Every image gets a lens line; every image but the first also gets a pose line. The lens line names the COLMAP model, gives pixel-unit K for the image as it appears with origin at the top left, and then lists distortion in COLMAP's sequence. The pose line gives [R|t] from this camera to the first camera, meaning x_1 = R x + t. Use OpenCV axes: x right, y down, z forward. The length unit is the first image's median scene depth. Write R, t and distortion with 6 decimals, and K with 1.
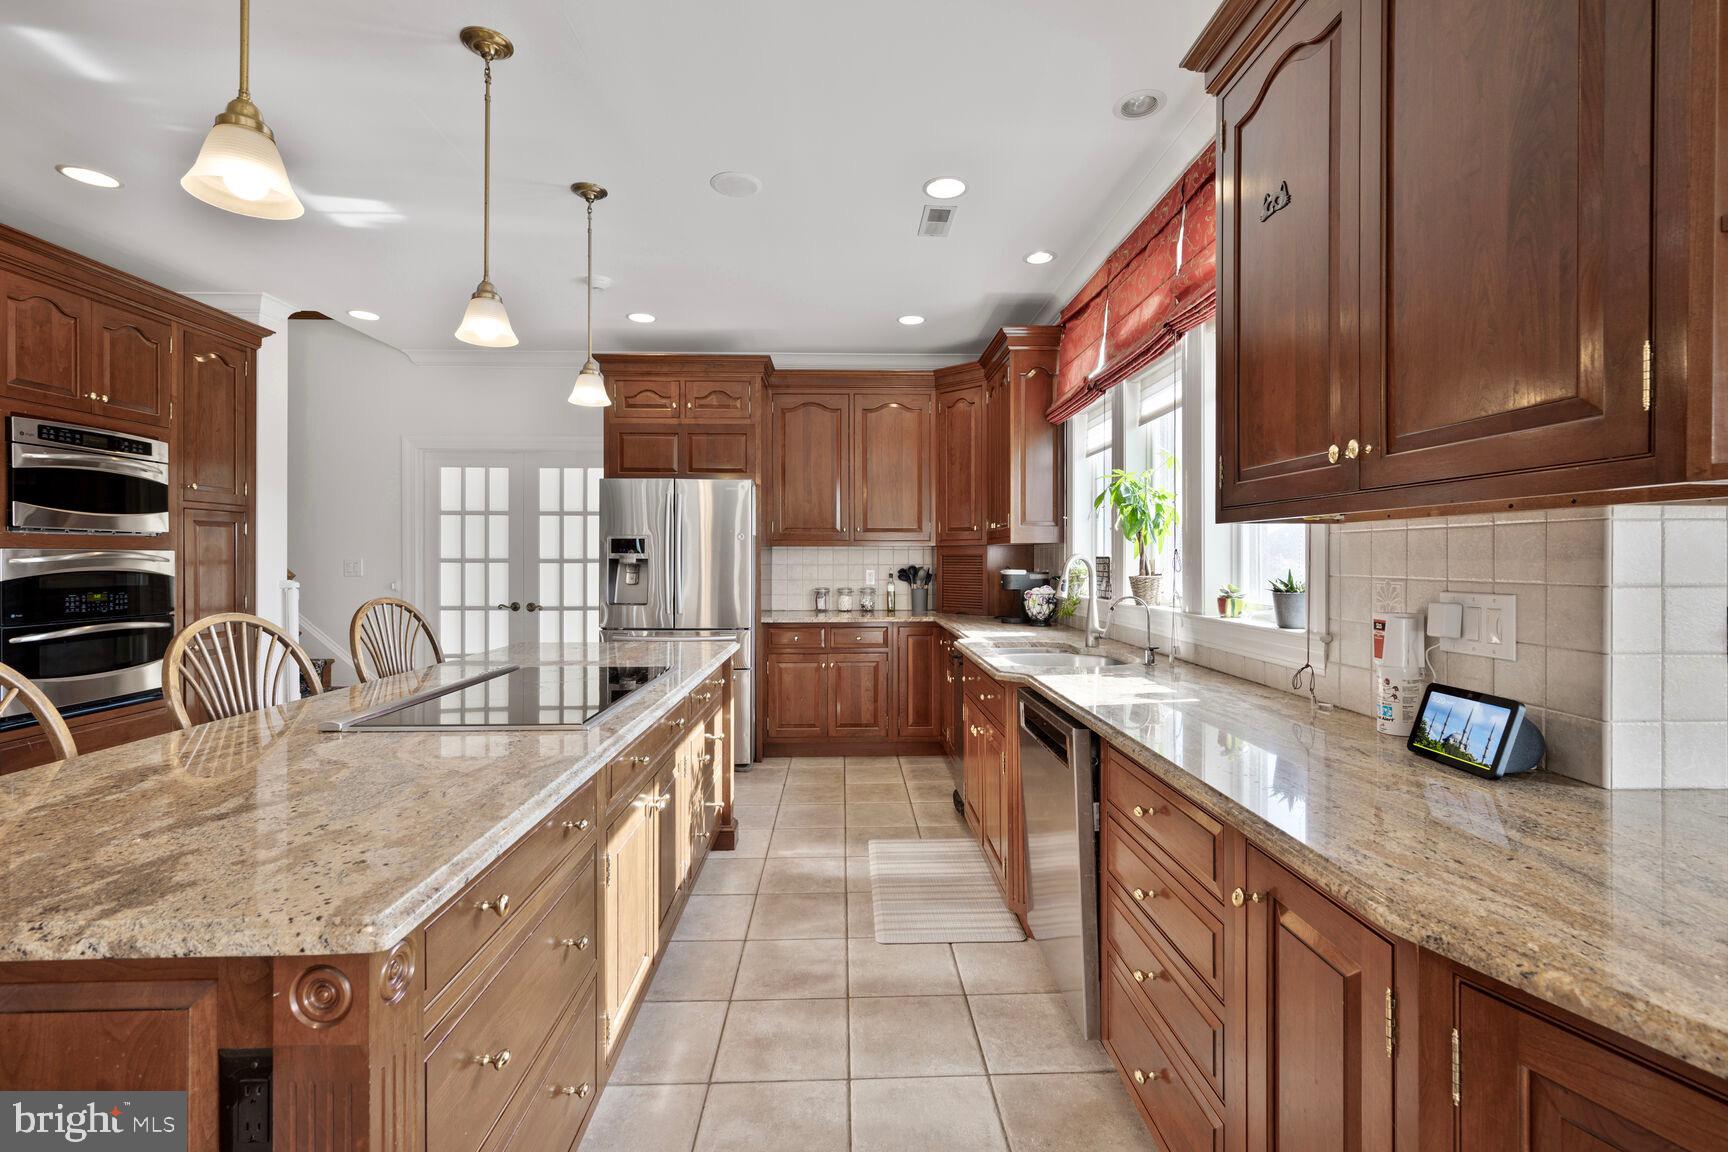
lens RADIAL K [[714.8, 0, 866.7], [0, 714.8, 555.6], [0, 0, 1]] dist [-0.000251, -0.000644]
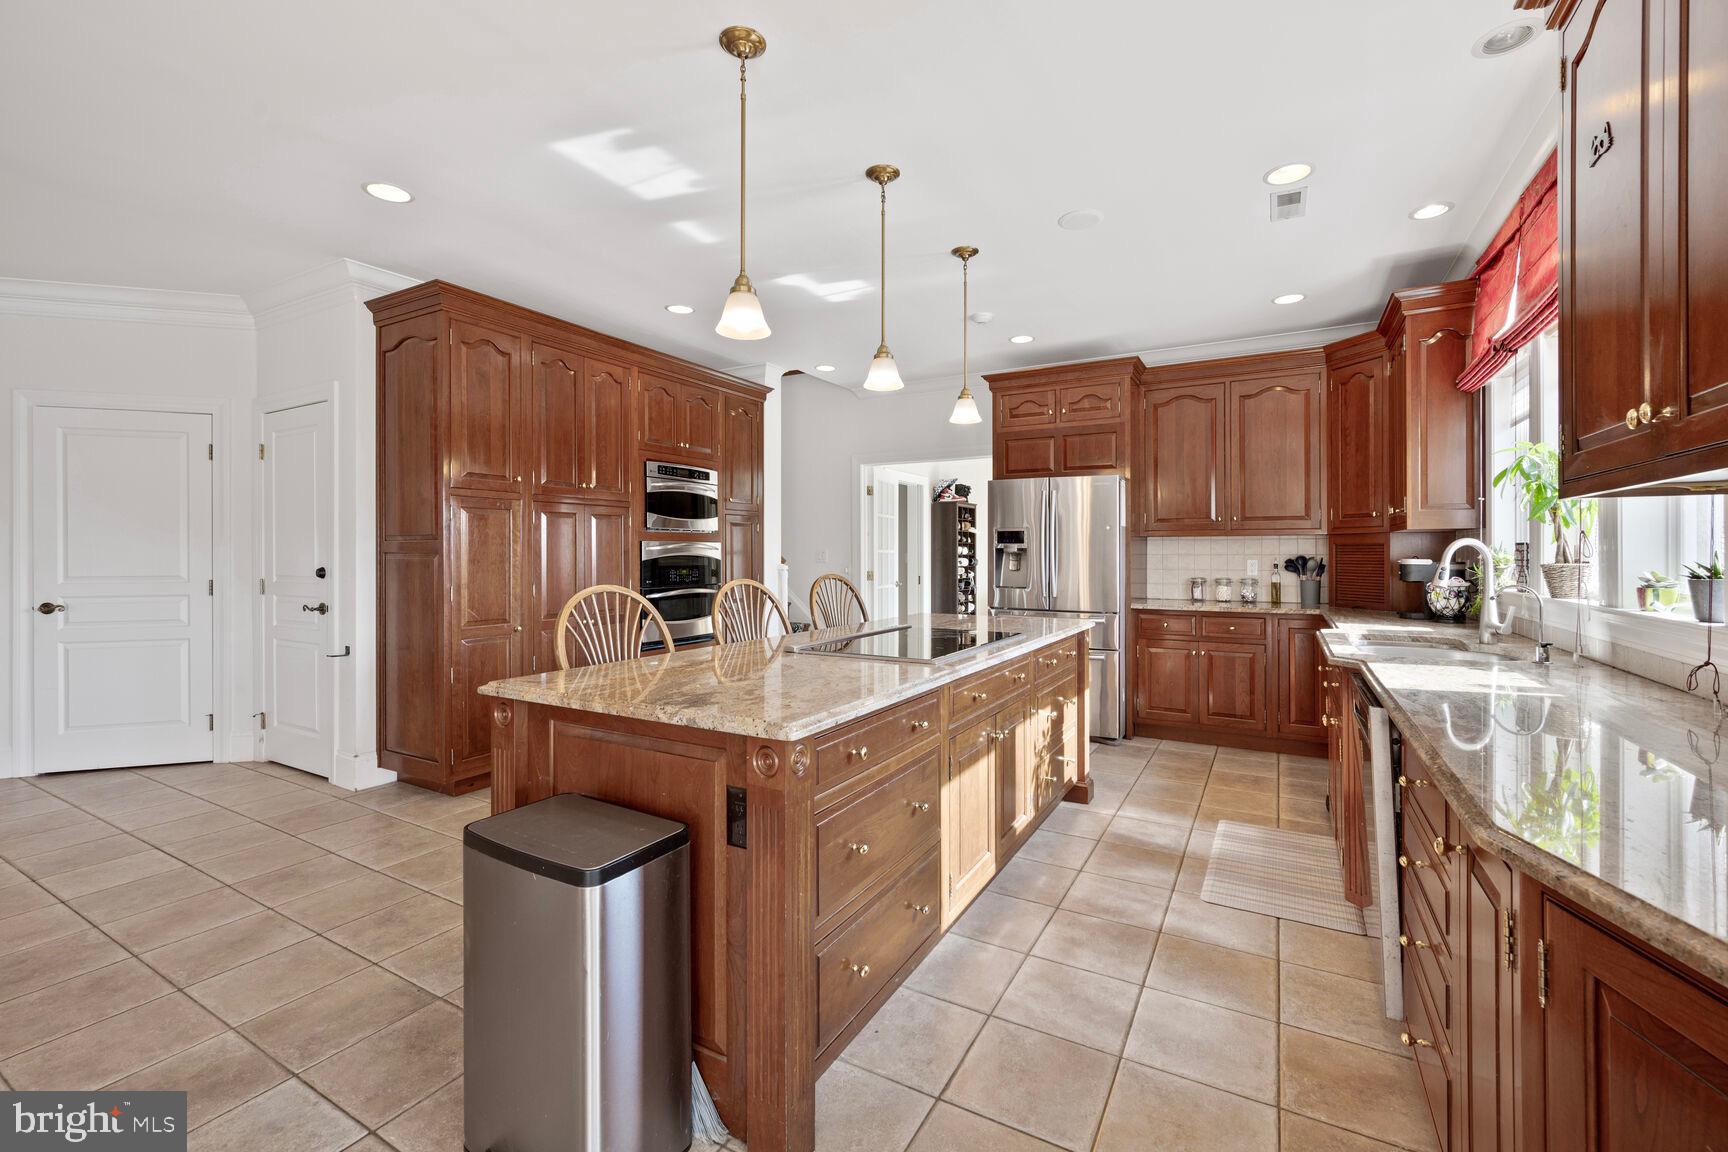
lens RADIAL K [[703.5, 0, 908.9], [0, 703.5, 549.4], [0, 0, 1]] dist [-0.000550, 0.000311]
pose [[0.870613, -0.002040, -0.491964, 0.118744], [0.001356, 0.999998, -0.001746, 0.011435], [0.491966, 0.000853, 0.870614, -0.108109]]
